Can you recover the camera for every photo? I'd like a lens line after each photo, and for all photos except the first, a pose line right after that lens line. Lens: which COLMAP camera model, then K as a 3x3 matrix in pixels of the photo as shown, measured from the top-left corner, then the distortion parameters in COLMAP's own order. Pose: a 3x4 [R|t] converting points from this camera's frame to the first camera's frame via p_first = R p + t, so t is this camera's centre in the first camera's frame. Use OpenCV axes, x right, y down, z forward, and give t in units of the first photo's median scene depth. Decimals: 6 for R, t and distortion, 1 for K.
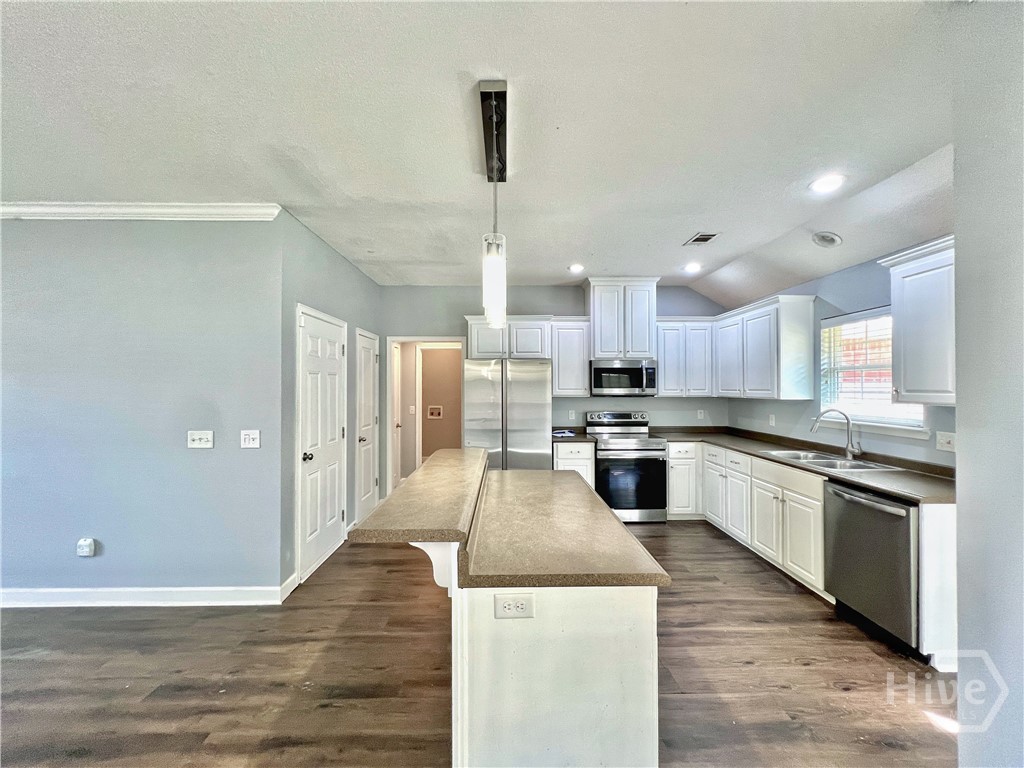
lens RADIAL K [[407.9, 0, 512.0], [0, 407.9, 384.0], [0, 0, 1]] dist [-0.003302, -0.000417]
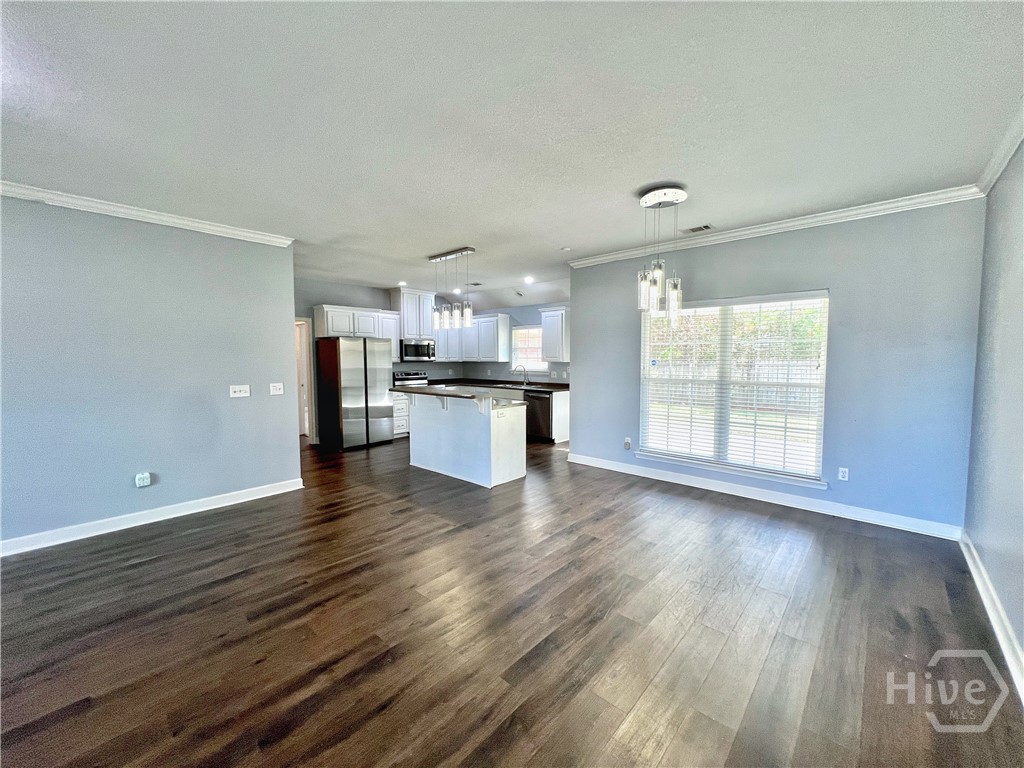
lens RADIAL K [[407.9, 0, 512.0], [0, 407.9, 384.0], [0, 0, 1]] dist [-0.003302, -0.000417]
pose [[0.684818, -0.049038, 0.727062, -0.881867], [-0.003978, 0.997467, 0.071023, 0.001553], [-0.728703, -0.051530, 0.682888, -0.543894]]
